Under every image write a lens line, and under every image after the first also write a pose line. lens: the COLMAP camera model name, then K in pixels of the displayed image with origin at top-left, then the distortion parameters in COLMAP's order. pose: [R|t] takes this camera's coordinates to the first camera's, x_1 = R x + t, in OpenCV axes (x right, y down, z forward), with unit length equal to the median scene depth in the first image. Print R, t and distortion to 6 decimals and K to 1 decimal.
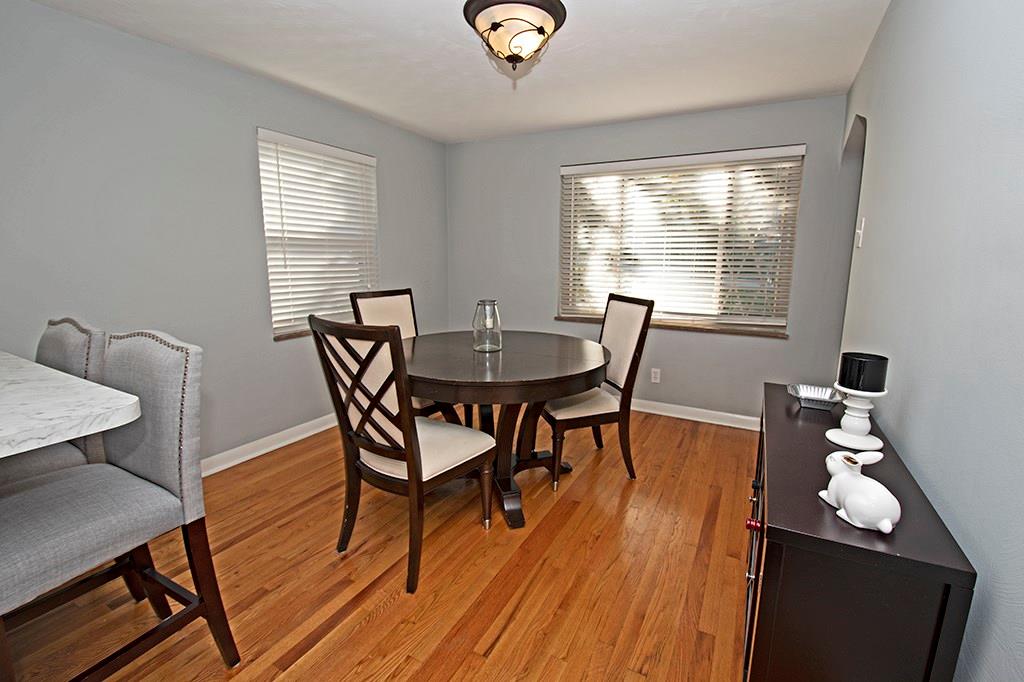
lens RADIAL K [[446.5, 0, 530.5], [0, 446.5, 330.1], [0, 0, 1]] dist [0.011720, -0.021214]
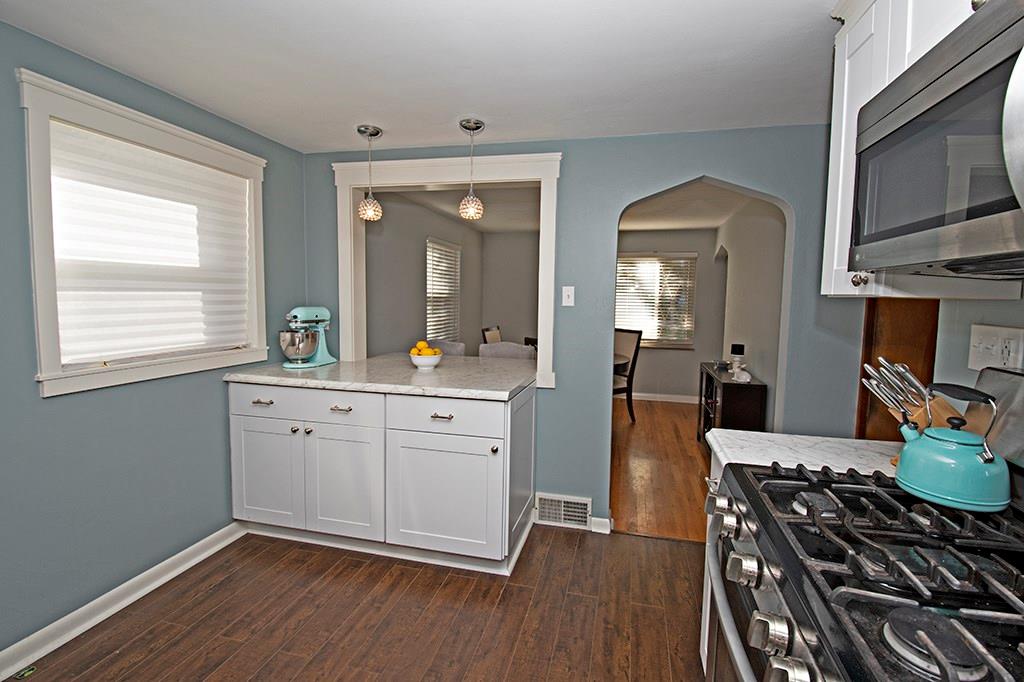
lens RADIAL K [[446.5, 0, 530.5], [0, 446.5, 330.1], [0, 0, 1]] dist [0.011720, -0.021214]
pose [[0.967587, -0.009760, 0.252351, -0.698284], [0.030928, 0.996311, -0.080051, 0.075181], [-0.250639, 0.085261, 0.964319, -0.806147]]
